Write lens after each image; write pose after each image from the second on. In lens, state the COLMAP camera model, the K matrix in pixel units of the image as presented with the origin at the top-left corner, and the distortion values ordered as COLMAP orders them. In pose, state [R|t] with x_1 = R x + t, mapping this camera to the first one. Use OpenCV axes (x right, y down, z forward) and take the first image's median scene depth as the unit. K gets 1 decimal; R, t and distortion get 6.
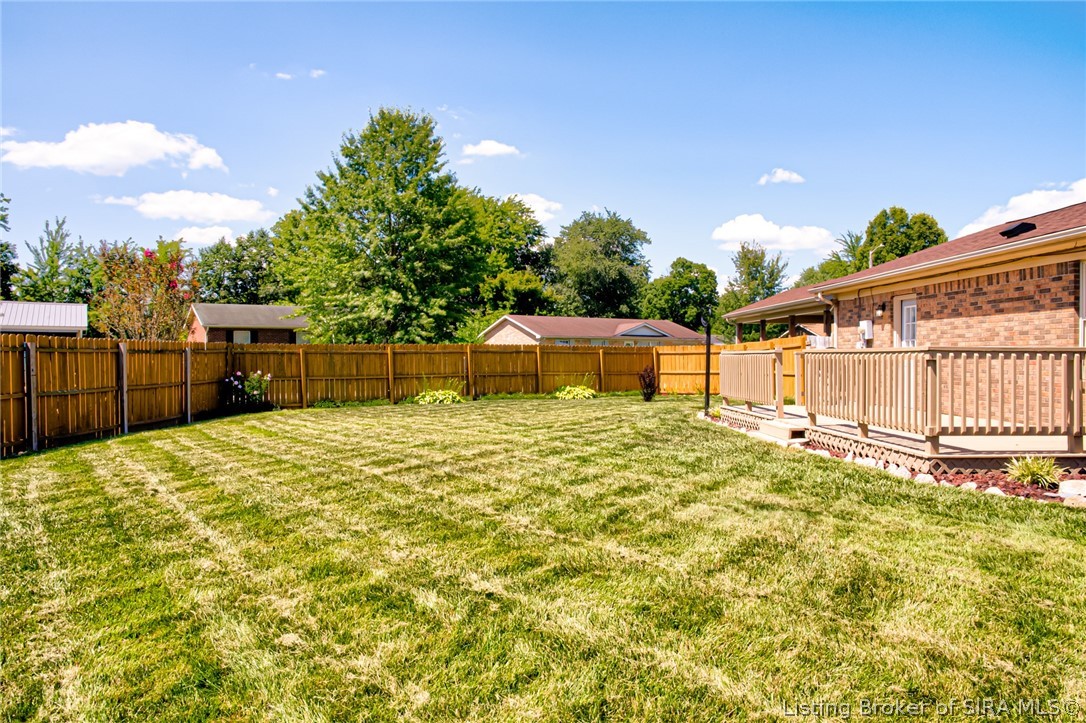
lens RADIAL K [[739.8, 0, 542.0], [0, 739.8, 361.0], [0, 0, 1]] dist [-0.068783, 0.067711]
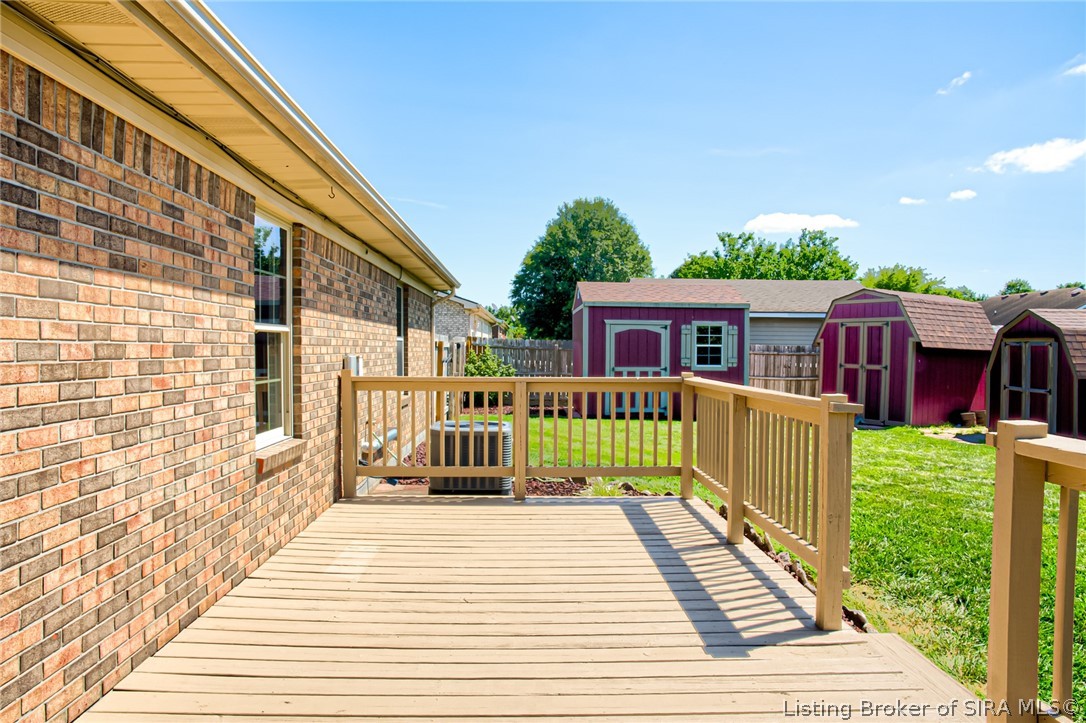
lens RADIAL K [[739.8, 0, 547.7], [0, 739.8, 360.9], [0, 0, 1]] dist [-0.068783, 0.067711]
pose [[-0.999988, -0.003633, -0.003341, 0.066356], [-0.003713, 0.999693, 0.024477, -0.005675], [0.003251, 0.024489, -0.999695, 0.177535]]
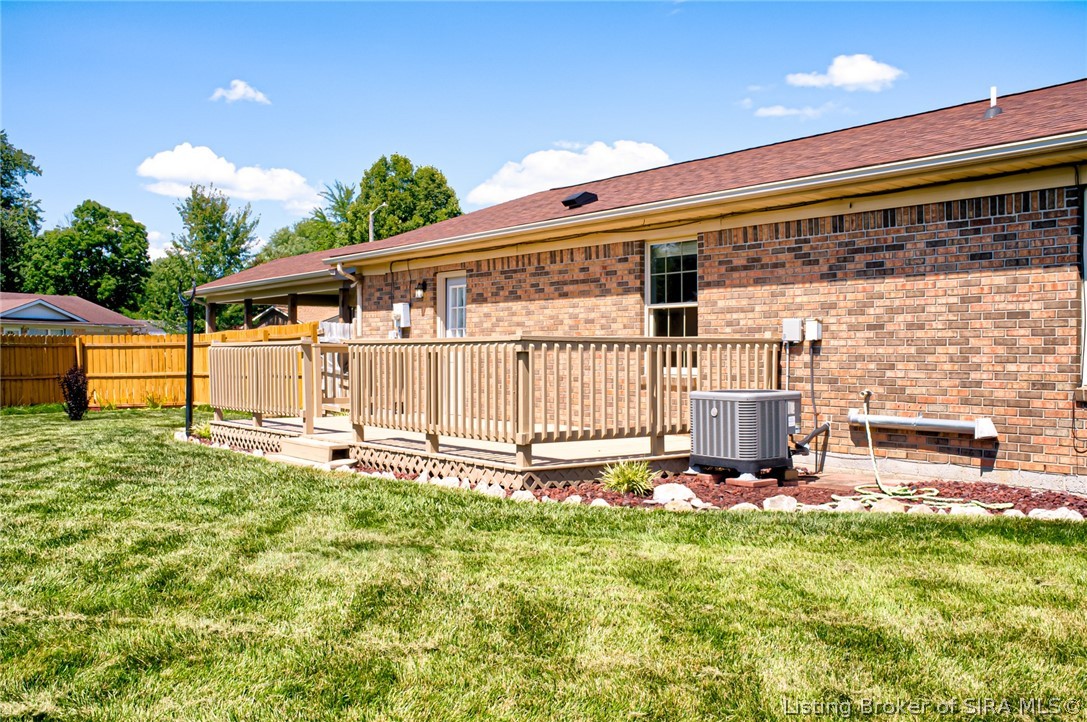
lens RADIAL K [[1060.7, 0, 537.6], [0, 1060.7, 367.7], [0, 0, 1]] dist [0.011835, 0.000000]
pose [[0.831574, -0.010758, 0.555310, -0.010865], [0.006017, 0.999928, 0.010361, 0.000360], [-0.555382, -0.005275, 0.831579, -0.000518]]
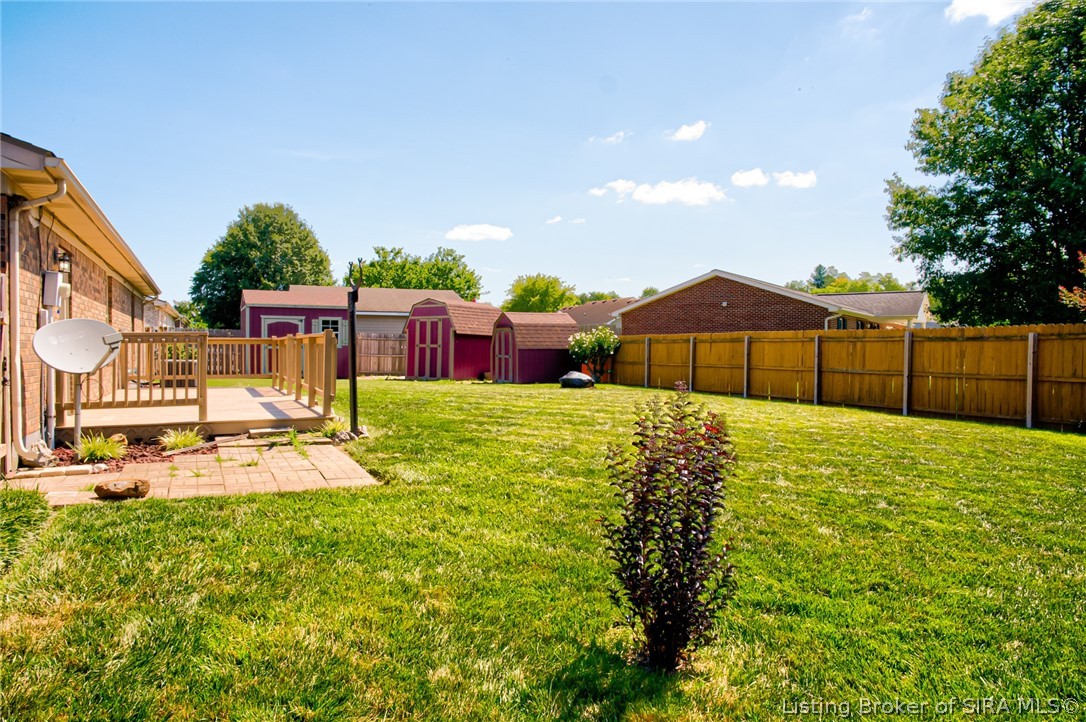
lens RADIAL K [[739.8, 0, 541.7], [0, 739.8, 359.1], [0, 0, 1]] dist [-0.068783, 0.067711]
pose [[-0.920155, 0.004595, -0.391528, 0.061949], [-0.004854, 0.999720, 0.023139, -0.000987], [0.391525, 0.023192, -0.919875, 0.315806]]
